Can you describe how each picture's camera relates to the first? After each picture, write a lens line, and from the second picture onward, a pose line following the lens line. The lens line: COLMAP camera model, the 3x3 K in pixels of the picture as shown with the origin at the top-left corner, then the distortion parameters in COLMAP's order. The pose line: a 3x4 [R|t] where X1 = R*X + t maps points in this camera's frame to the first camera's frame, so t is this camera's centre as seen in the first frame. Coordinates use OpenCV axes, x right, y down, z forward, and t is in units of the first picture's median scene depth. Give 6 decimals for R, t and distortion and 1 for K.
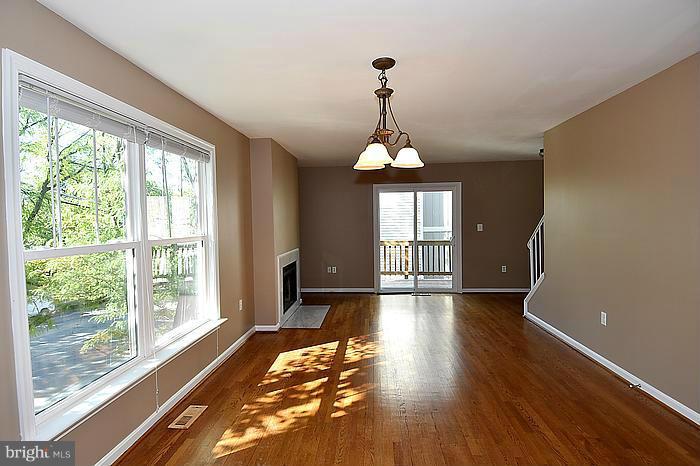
lens RADIAL K [[362.4, 0, 346.4], [0, 362.4, 231.7], [0, 0, 1]] dist [0.050736, -0.059431]
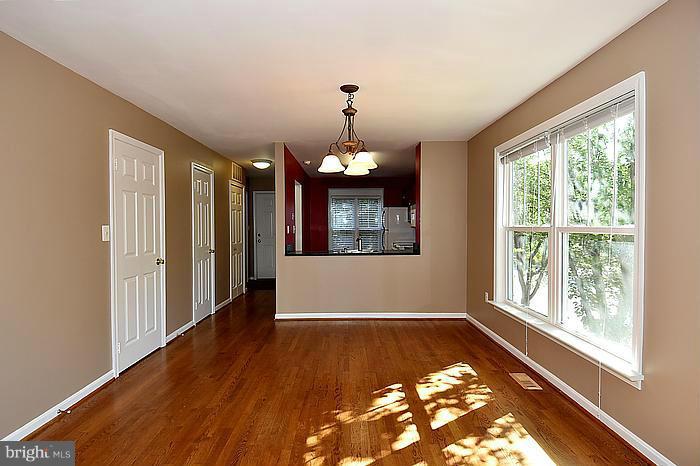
lens RADIAL K [[362.4, 0, 346.4], [0, 362.4, 231.7], [0, 0, 1]] dist [0.050736, -0.059431]
pose [[-0.997118, 0.023345, -0.072187, 0.098487], [0.020015, 0.998717, 0.046511, -0.014044], [0.073181, 0.044932, -0.996306, 1.028533]]
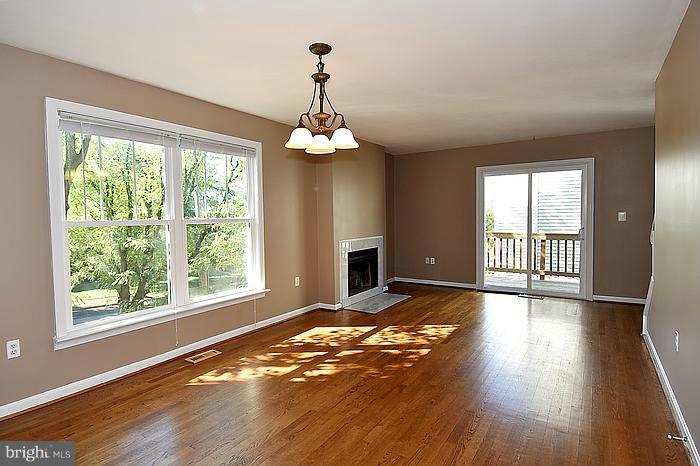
lens RADIAL K [[373.5, 0, 342.7], [0, 373.5, 232.7], [0, 0, 1]] dist [0.021162, -0.000471]
pose [[0.870778, 0.025222, -0.491030, 0.314254], [-0.015155, 0.999586, 0.024467, 0.013993], [0.491444, -0.013864, 0.870799, 0.045947]]
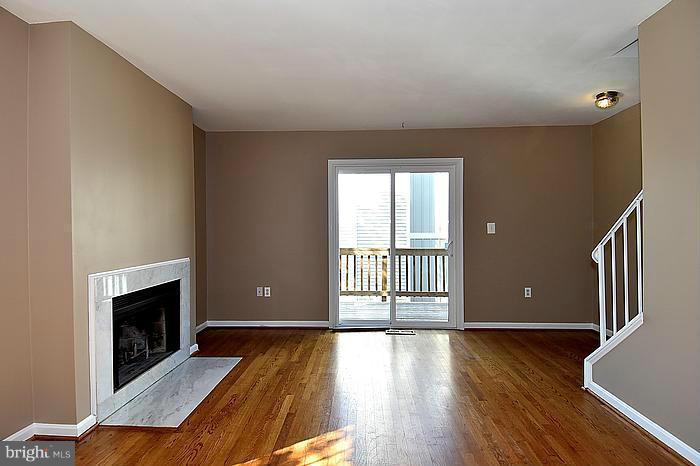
lens RADIAL K [[362.4, 0, 346.4], [0, 362.4, 231.7], [0, 0, 1]] dist [0.050736, -0.059431]
pose [[0.999654, 0.009945, 0.024352, 0.117961], [-0.009303, 0.999610, -0.026327, 0.017833], [-0.024604, 0.026091, 0.999357, 0.454486]]
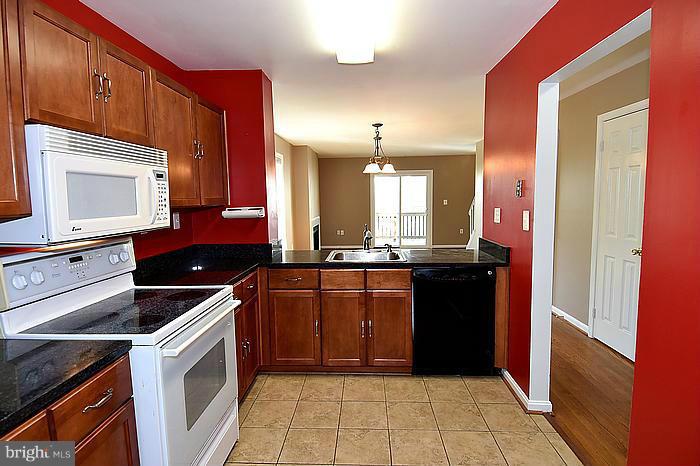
lens RADIAL K [[368.7, 0, 350.0], [0, 368.7, 233.0], [0, 0, 1]] dist [0.045229, -0.062583]
pose [[0.999681, 0.000426, 0.025246, -0.052175], [-0.002122, 0.997738, 0.067191, 0.014041], [-0.025161, -0.067223, 0.997421, -0.552620]]
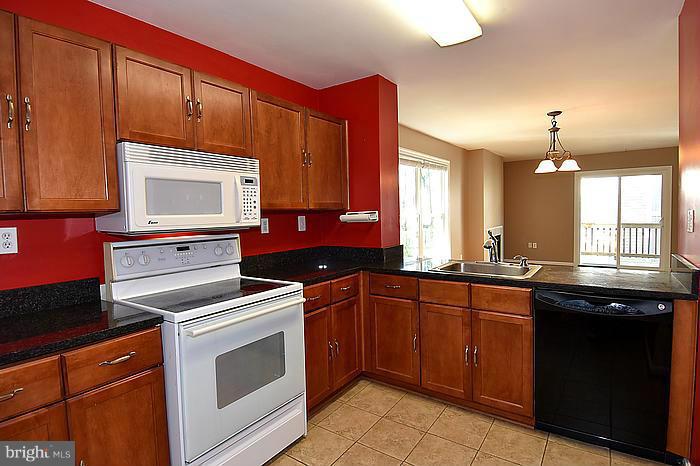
lens RADIAL K [[362.4, 0, 346.4], [0, 362.4, 231.7], [0, 0, 1]] dist [0.050736, -0.059431]
pose [[0.854484, 0.024848, -0.518883, 0.080137], [-0.006543, 0.999291, 0.037079, 0.024089], [0.519436, -0.028288, 0.854041, -0.478204]]
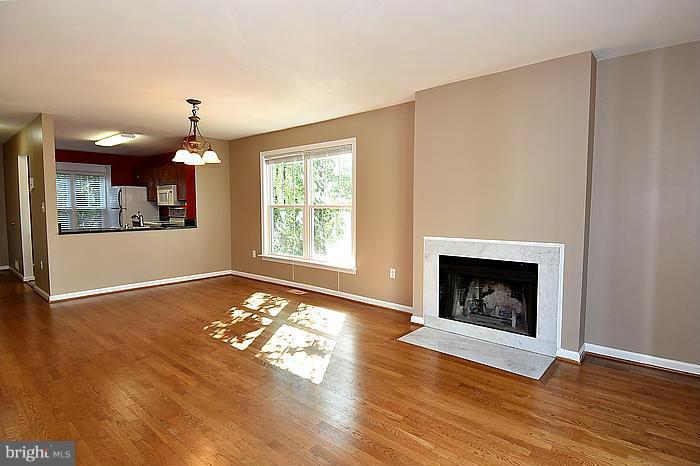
lens RADIAL K [[368.7, 0, 350.0], [0, 368.7, 233.0], [0, 0, 1]] dist [0.045229, -0.062583]
pose [[-0.598081, 0.073109, -0.798094, 0.497312], [-0.015314, 0.994606, 0.102587, -0.019505], [0.801290, 0.073577, -0.593735, 1.205140]]
